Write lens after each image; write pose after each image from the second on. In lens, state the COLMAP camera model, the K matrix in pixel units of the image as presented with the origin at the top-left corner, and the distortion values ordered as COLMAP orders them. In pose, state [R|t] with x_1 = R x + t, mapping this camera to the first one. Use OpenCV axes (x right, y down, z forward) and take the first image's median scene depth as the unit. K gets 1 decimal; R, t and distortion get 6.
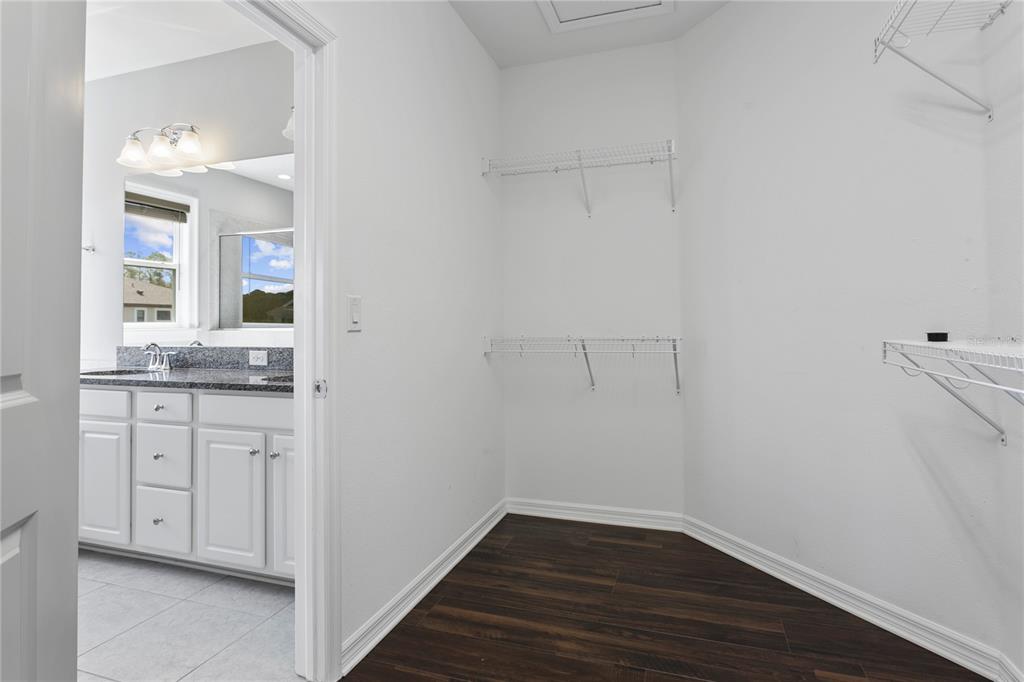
lens RADIAL K [[532.1, 0, 526.7], [0, 532.1, 304.3], [0, 0, 1]] dist [-0.005214, 0.000112]
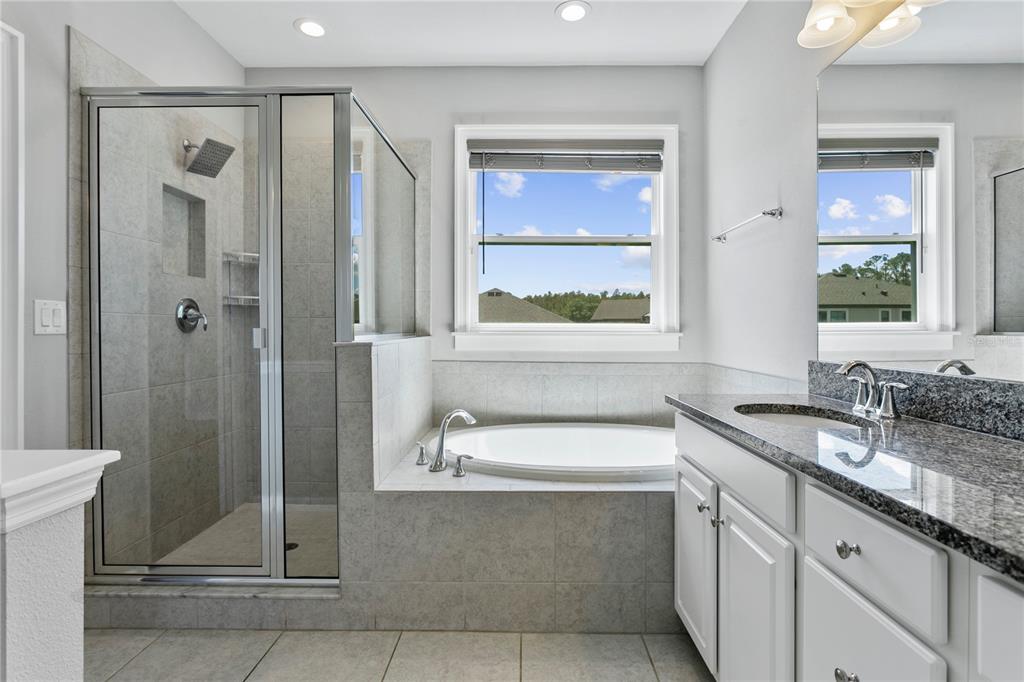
lens RADIAL K [[508.5, 0, 515.7], [0, 508.5, 338.4], [0, 0, 1]] dist [-0.007802, 0.002191]
pose [[0.302709, 0.023046, -0.952804, -0.329645], [0.037208, 0.998660, 0.035976, 0.020475], [0.952356, -0.046343, 0.301446, 0.520997]]
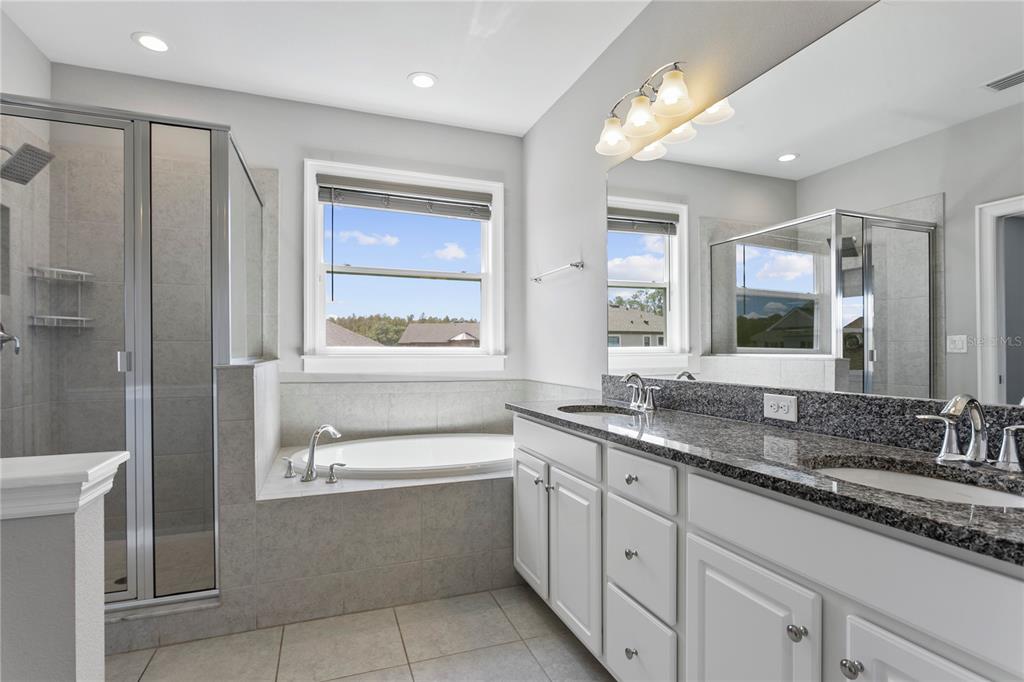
lens RADIAL K [[504.1, 0, 514.1], [0, 504.1, 364.7], [0, 0, 1]] dist [-0.010538, 0.000886]
pose [[0.628514, 0.024423, -0.777415, -0.239668], [0.029433, 0.998044, 0.055150, 0.014791], [0.777241, -0.057544, 0.626566, 0.396081]]
